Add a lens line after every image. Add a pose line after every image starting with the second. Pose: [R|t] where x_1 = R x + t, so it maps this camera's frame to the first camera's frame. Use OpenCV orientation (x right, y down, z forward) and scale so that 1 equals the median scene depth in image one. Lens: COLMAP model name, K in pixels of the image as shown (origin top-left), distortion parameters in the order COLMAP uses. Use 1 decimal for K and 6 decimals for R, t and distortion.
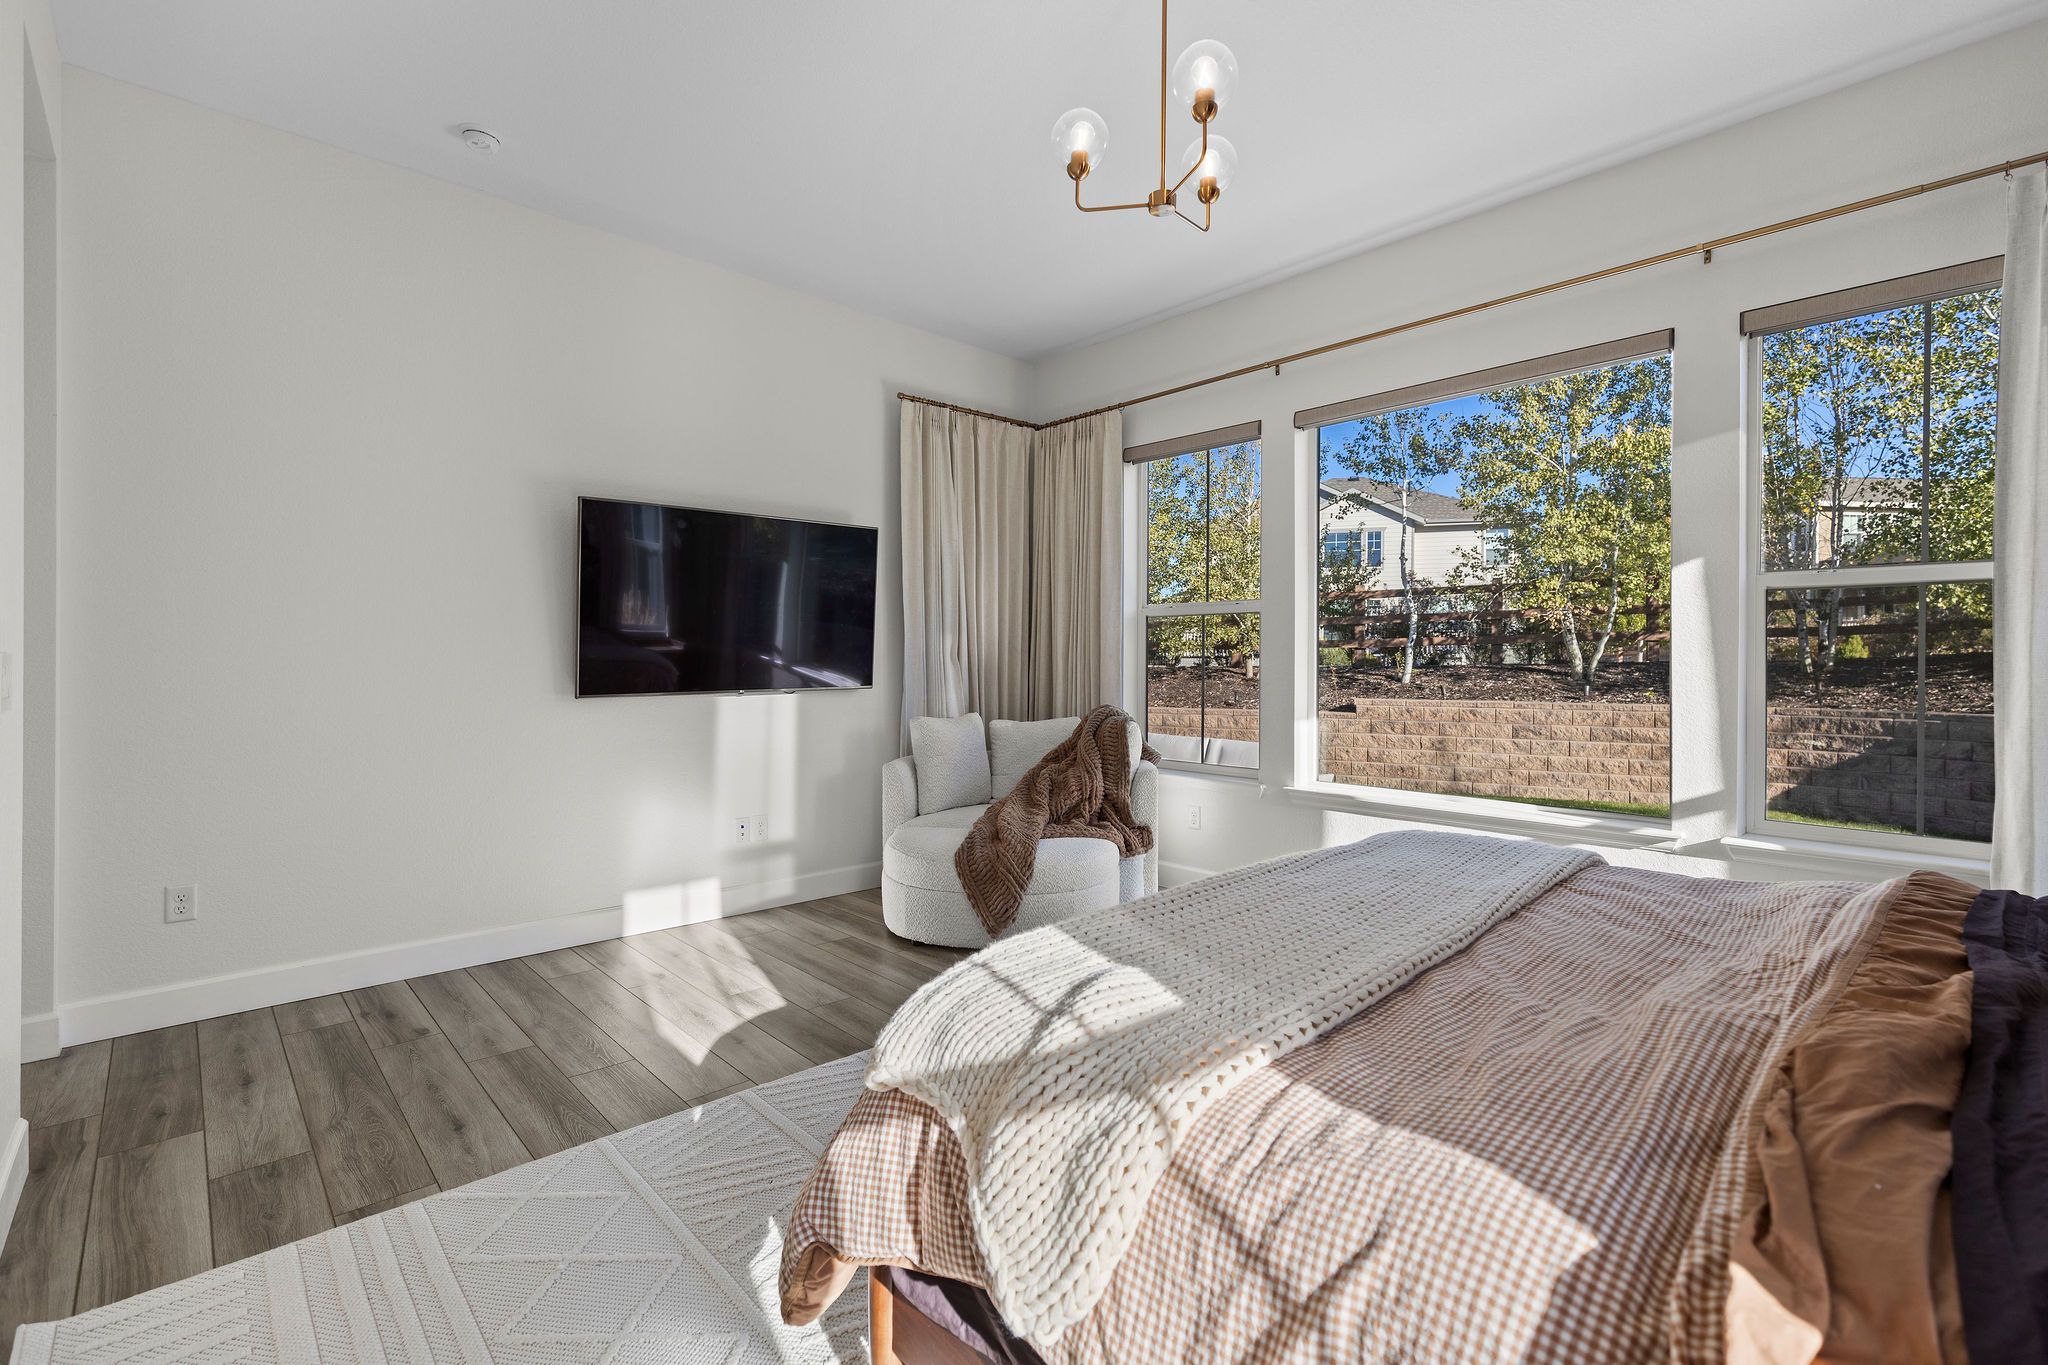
lens RADIAL K [[917.9, 0, 1021.6], [0, 917.9, 673.6], [0, 0, 1]] dist [0.006635, -0.000214]
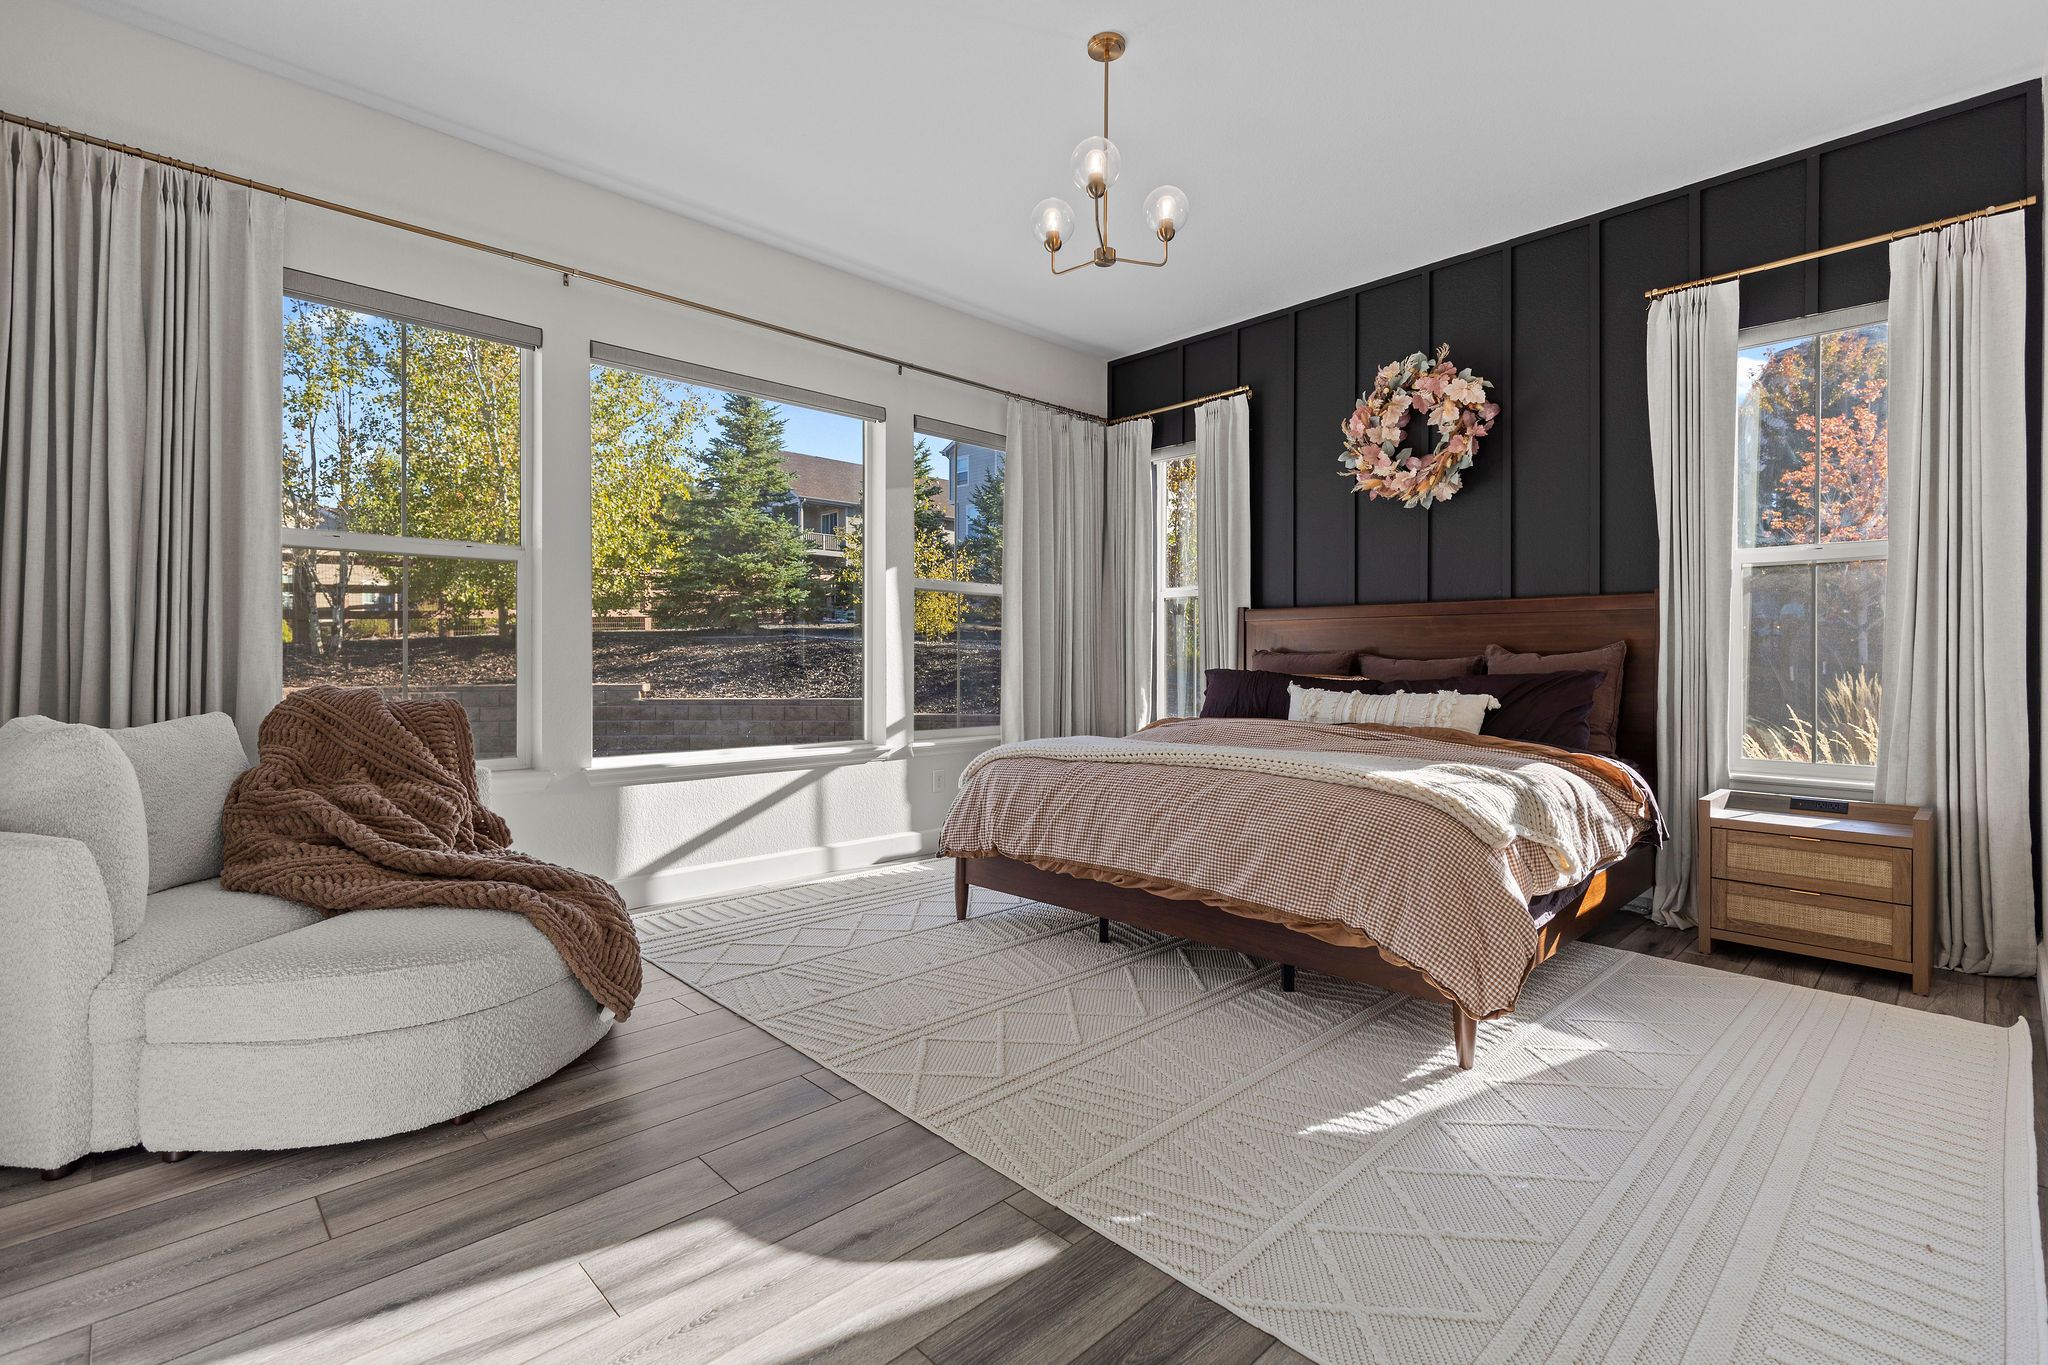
lens RADIAL K [[930.8, 0, 1025.5], [0, 930.8, 668.2], [0, 0, 1]] dist [0.007537, 0.000025]
pose [[-0.024415, -0.013190, 0.999615, -0.675357], [0.008331, 0.999876, 0.013397, 0.022562], [-0.999667, 0.008655, -0.024302, 0.680745]]
